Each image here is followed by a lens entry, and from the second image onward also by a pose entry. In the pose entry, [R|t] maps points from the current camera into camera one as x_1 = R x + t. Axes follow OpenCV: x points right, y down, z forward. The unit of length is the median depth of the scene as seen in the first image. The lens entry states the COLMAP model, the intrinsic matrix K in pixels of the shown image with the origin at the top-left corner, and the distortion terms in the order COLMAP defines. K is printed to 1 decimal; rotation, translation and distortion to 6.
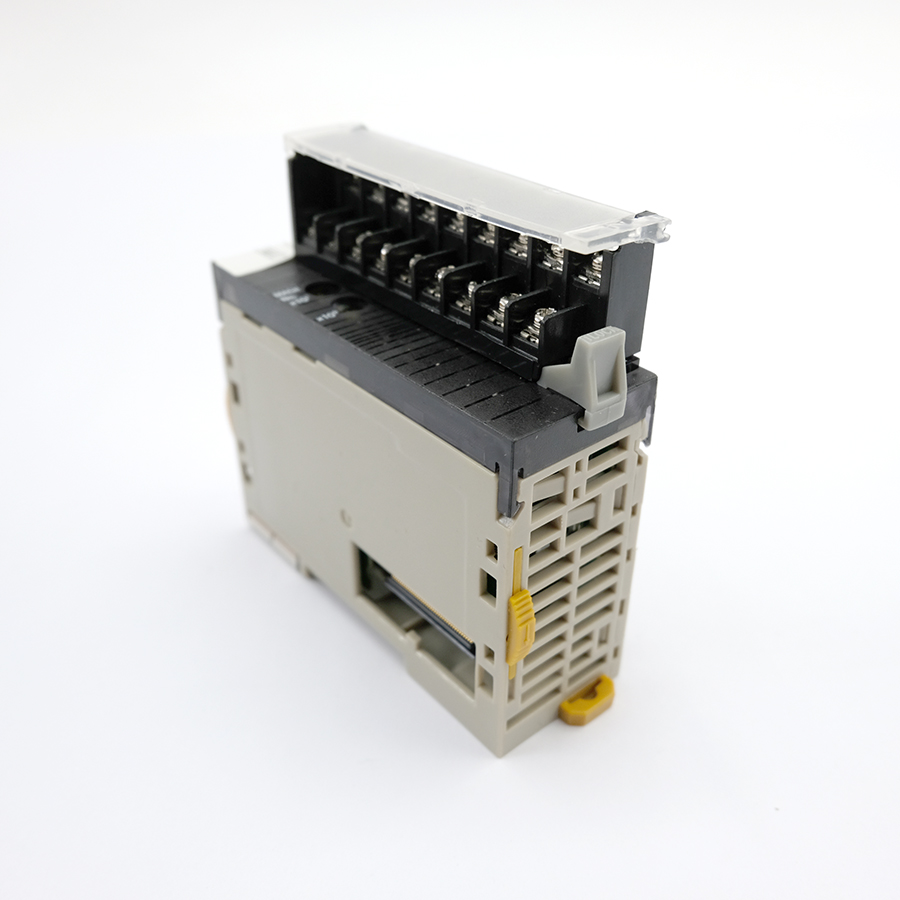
lens RADIAL K [[903.9, 0, 463.1], [0, 903.9, 449.9], [0, 0, 1]] dist [-0.049496, -0.006779]
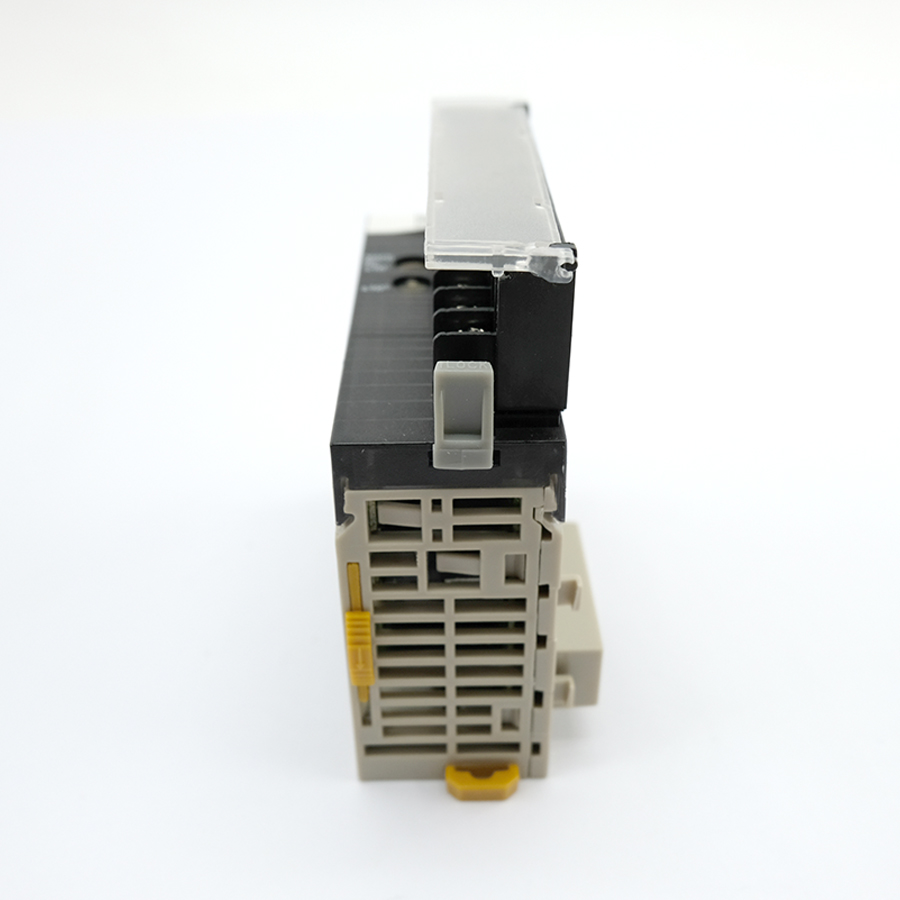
lens RADIAL K [[945.1, 0, 464.7], [0, 945.1, 460.6], [0, 0, 1]] dist [-0.033572, -0.000680]
pose [[0.774771, 0.330254, -0.539131, 0.597270], [-0.329120, 0.938754, 0.102081, -0.119648], [0.539824, 0.098349, 0.836013, 0.218265]]
